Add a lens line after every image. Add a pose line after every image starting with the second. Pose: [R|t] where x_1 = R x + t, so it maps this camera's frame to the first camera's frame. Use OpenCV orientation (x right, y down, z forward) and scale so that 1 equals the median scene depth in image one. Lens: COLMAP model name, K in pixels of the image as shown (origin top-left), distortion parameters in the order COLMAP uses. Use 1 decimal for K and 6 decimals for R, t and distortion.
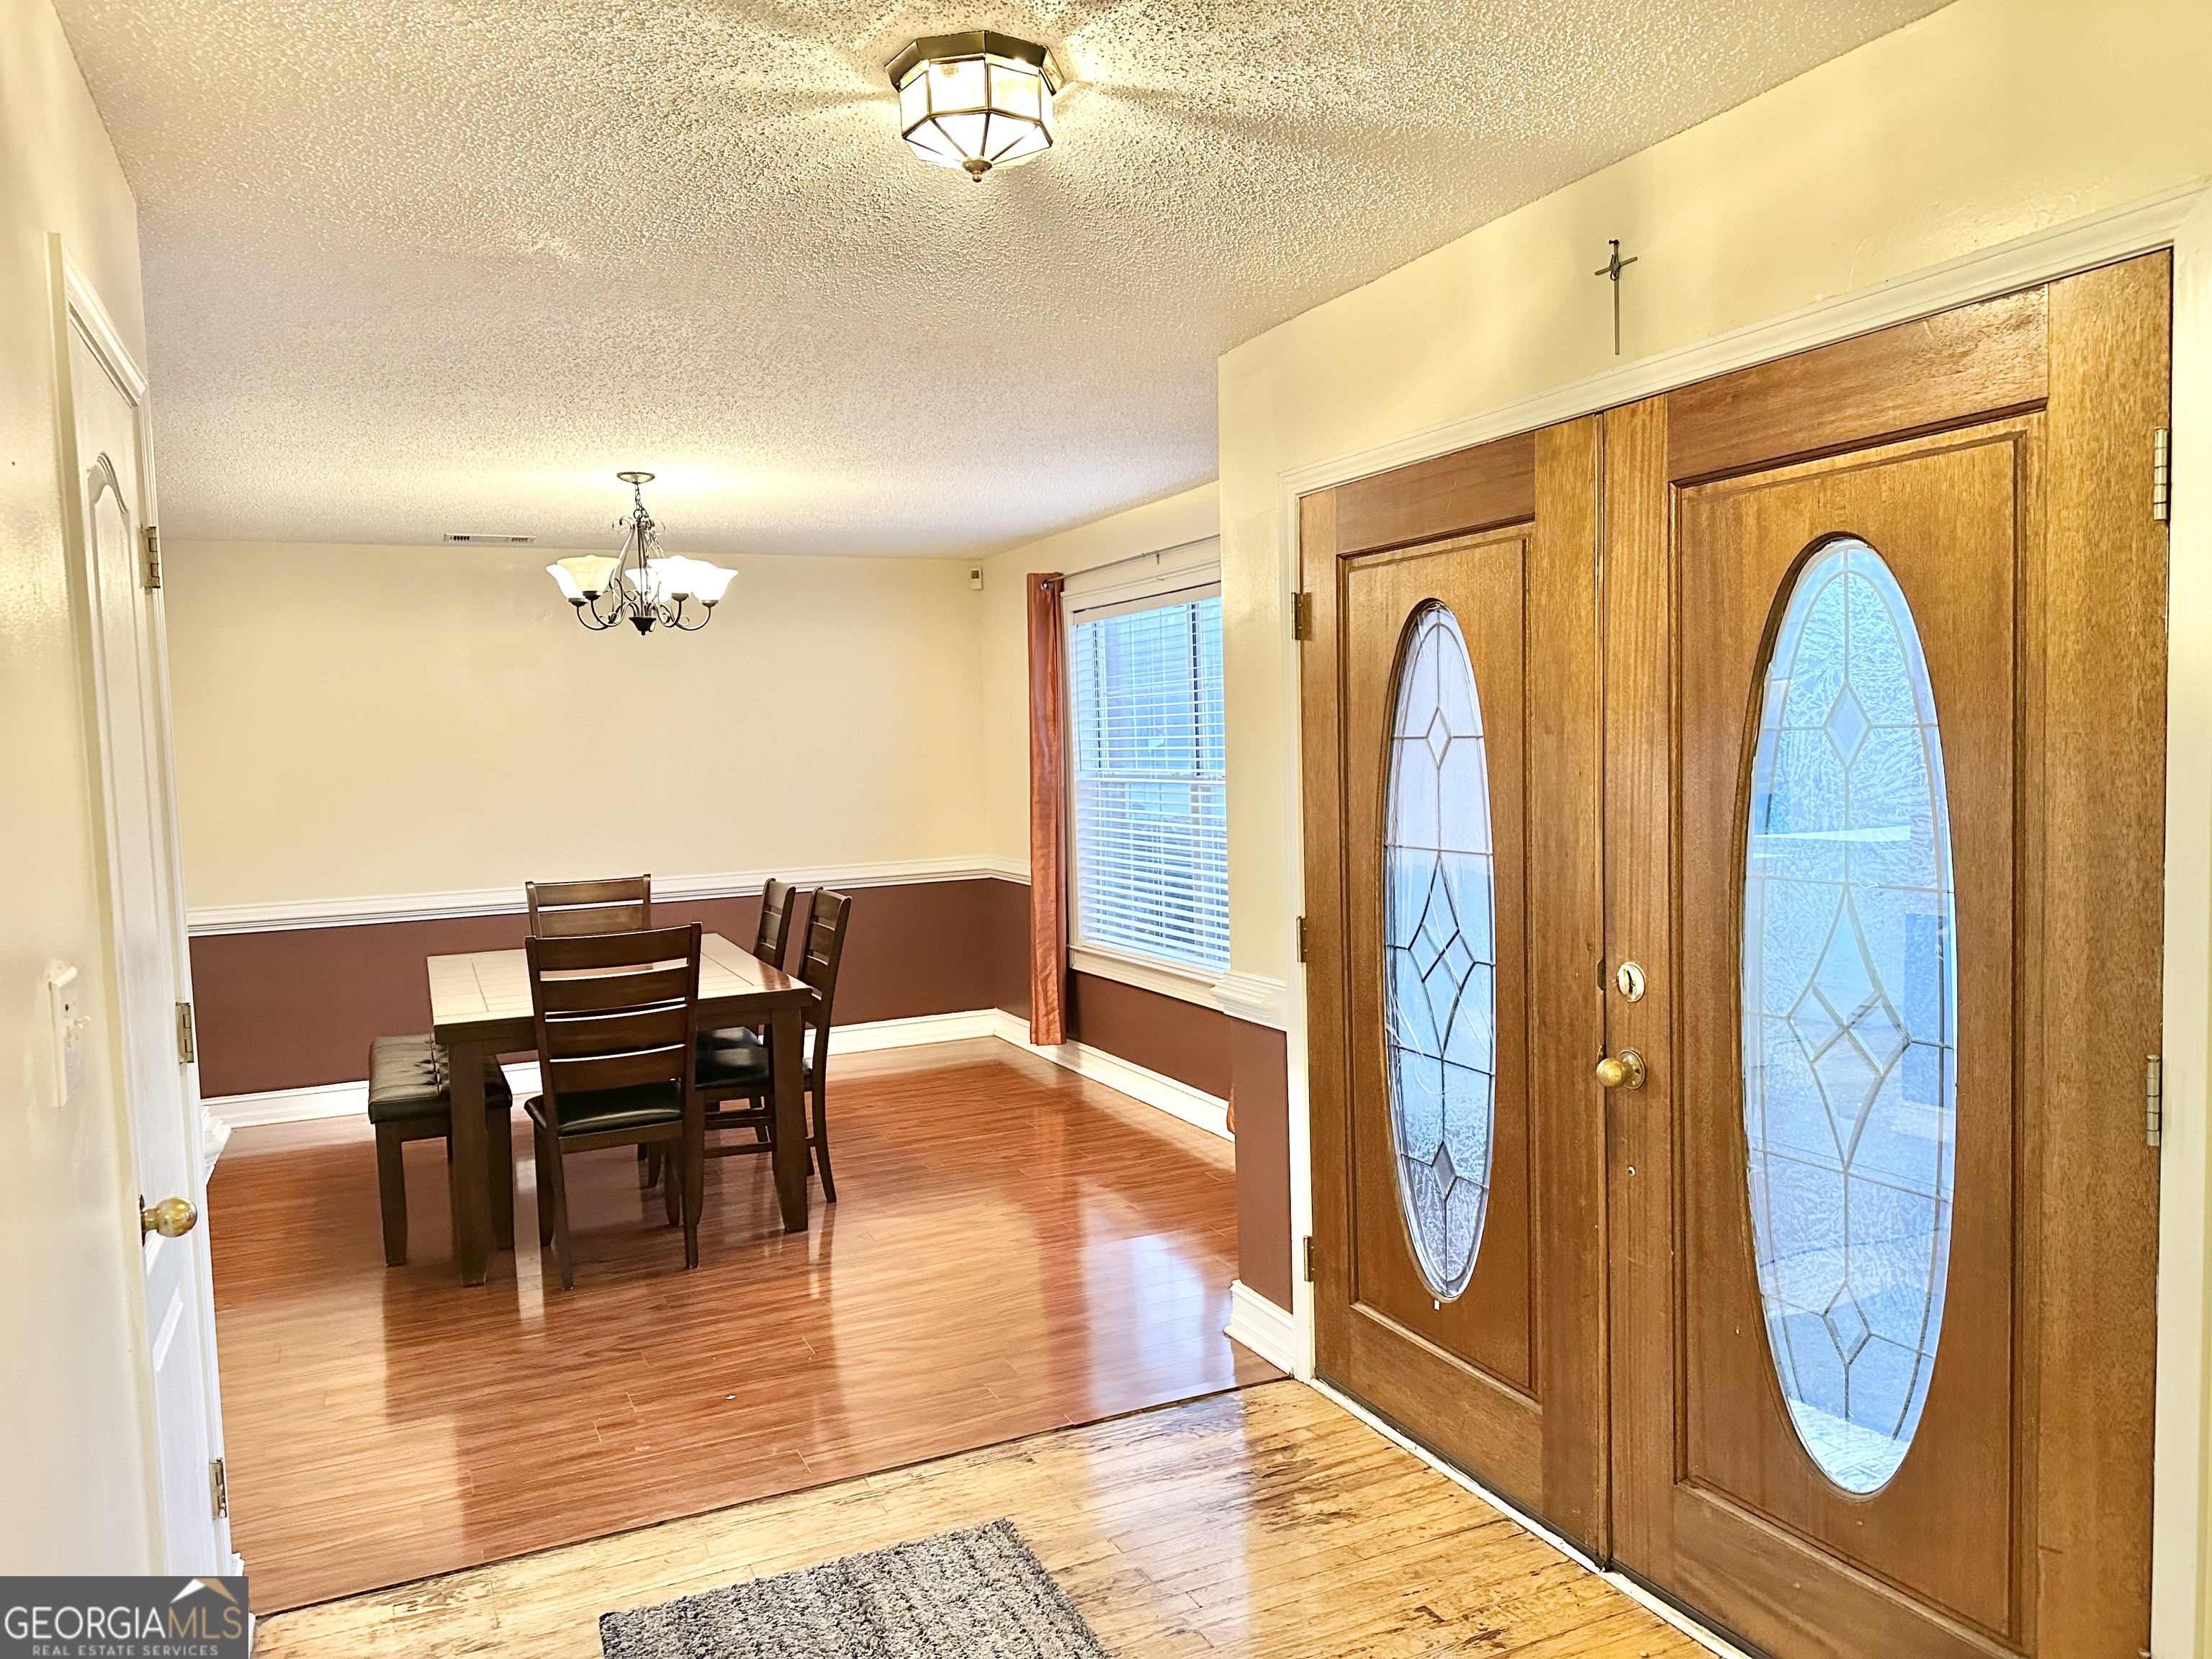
lens RADIAL K [[1582.3, 0, 1116.0], [0, 1582.3, 835.9], [0, 0, 1]] dist [0.037335, -0.010243]
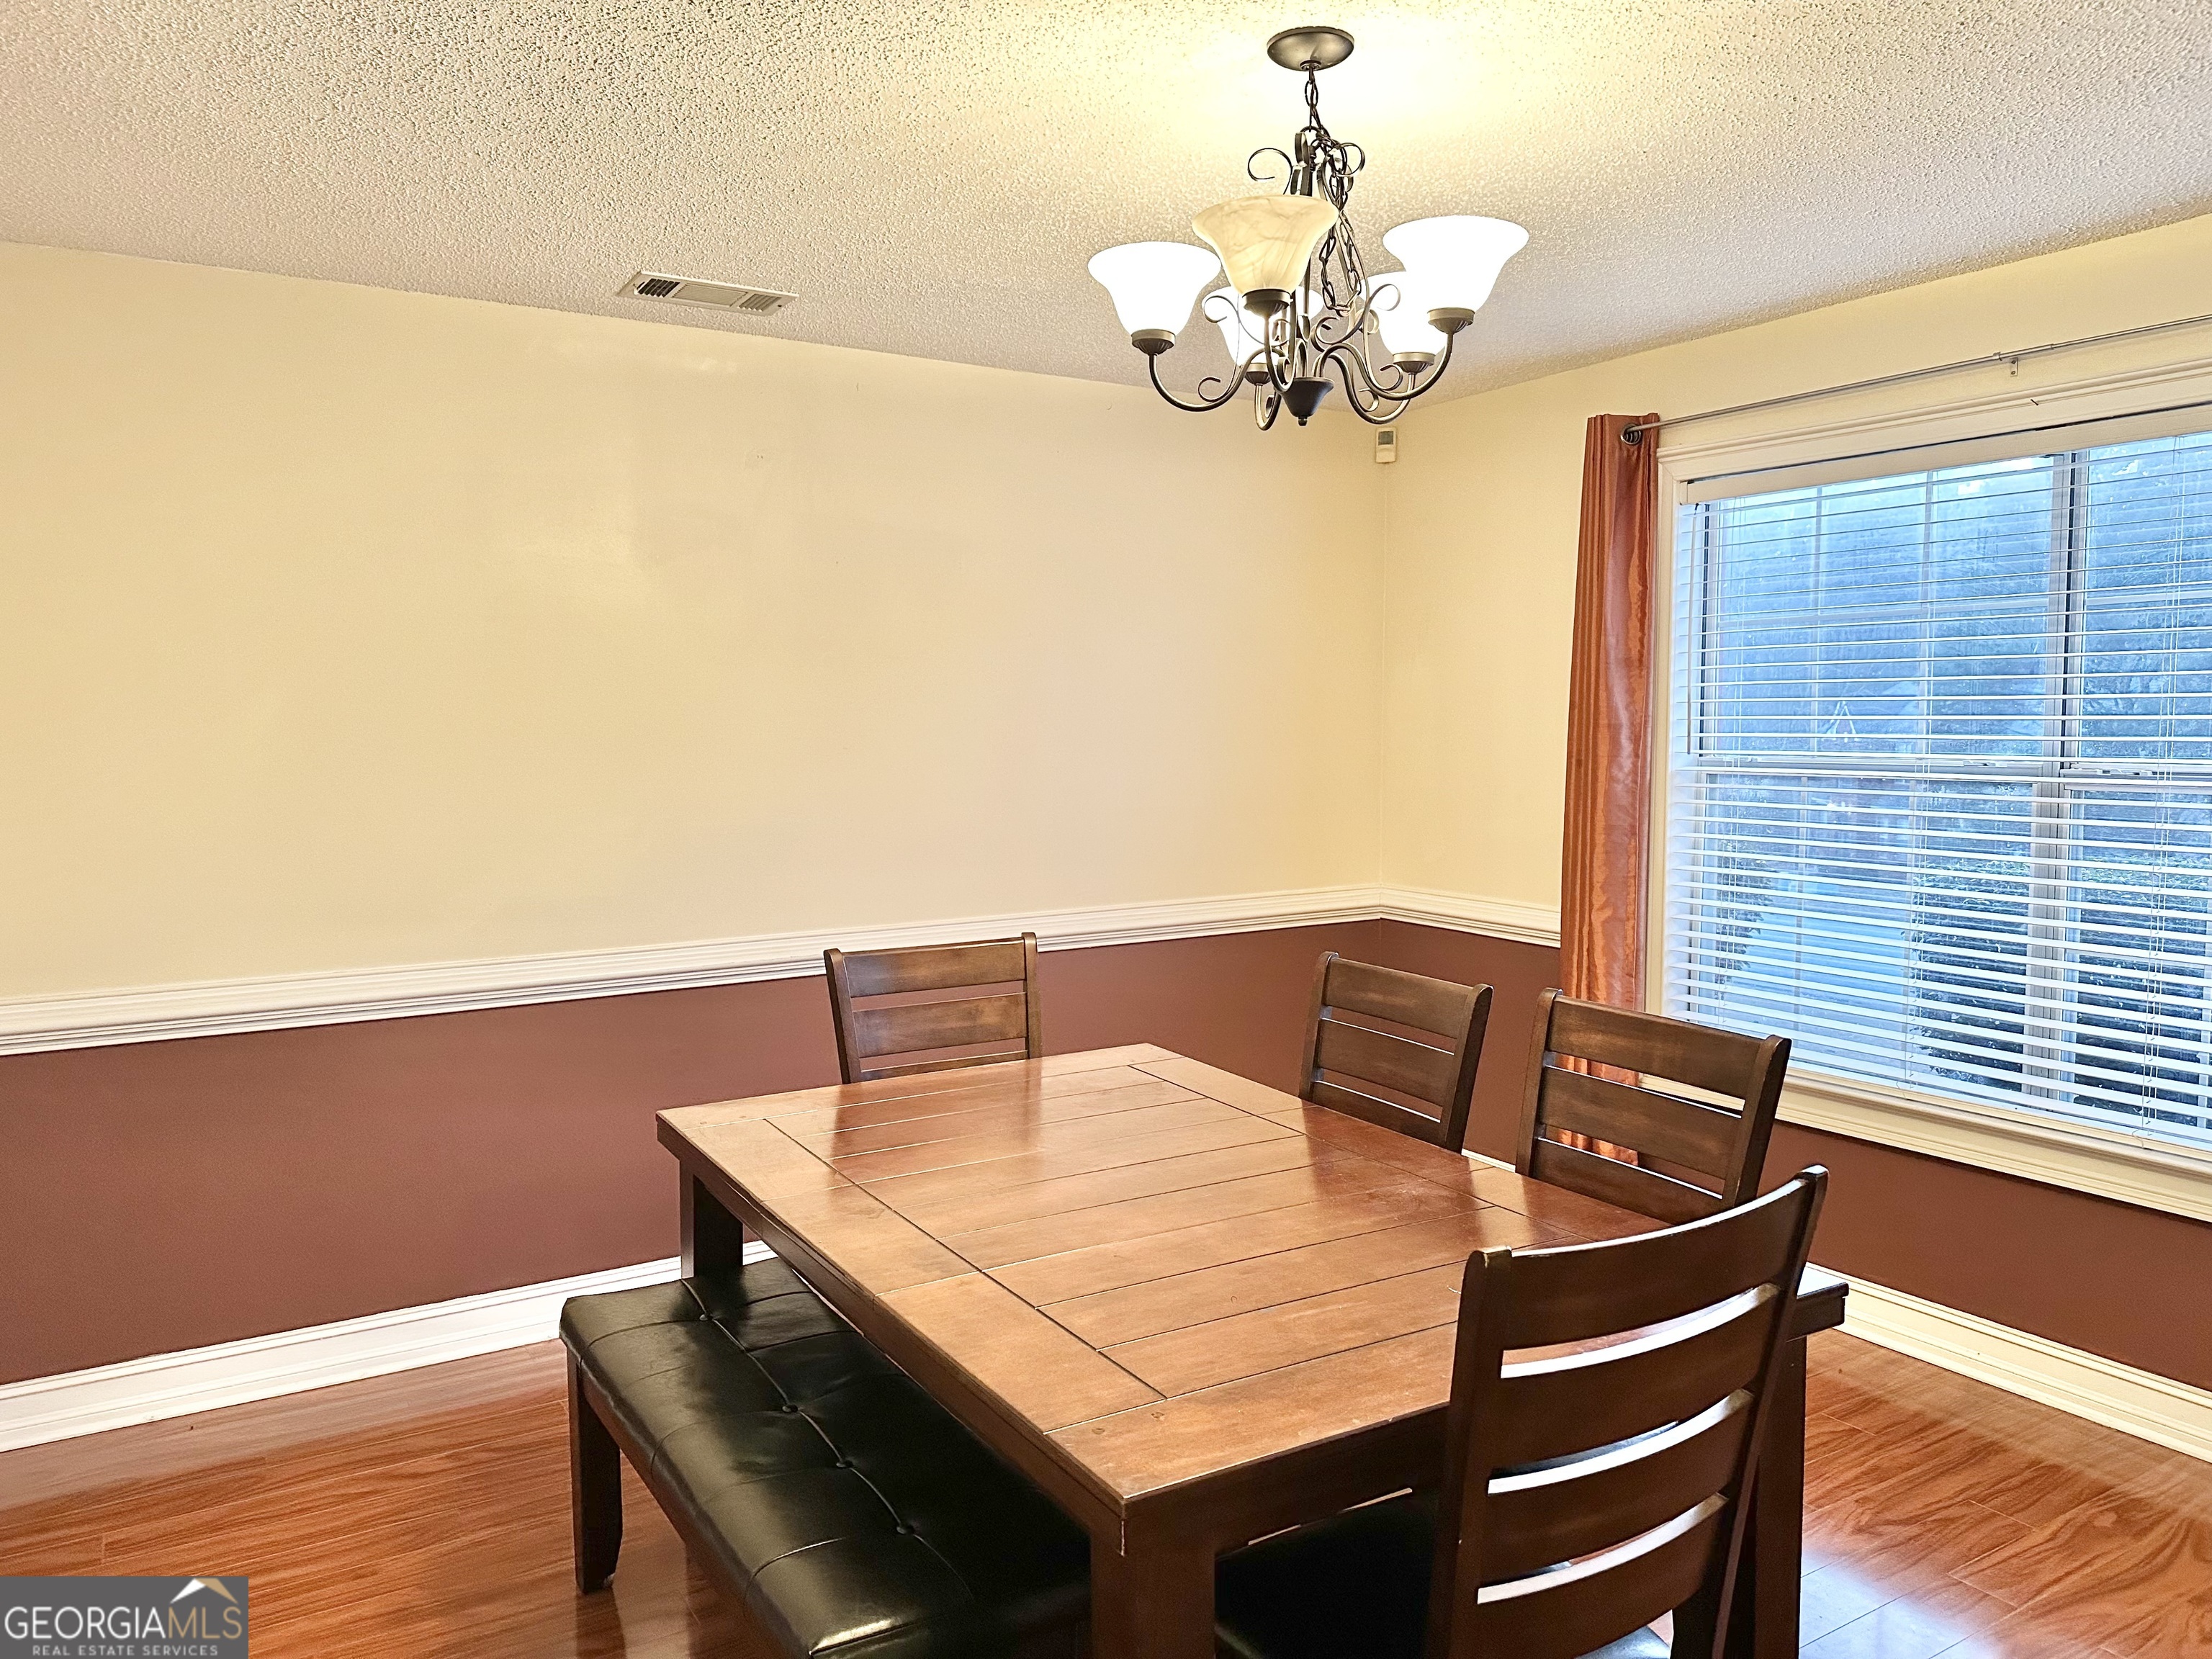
lens RADIAL K [[1582.3, 0, 1099.7], [0, 1582.3, 849.5], [0, 0, 1]] dist [0.037335, -0.010243]
pose [[0.994643, 0.017408, 0.101892, -0.327166], [-0.019517, 0.999615, 0.019734, -0.014322], [-0.101509, -0.021617, 0.994600, 0.471703]]
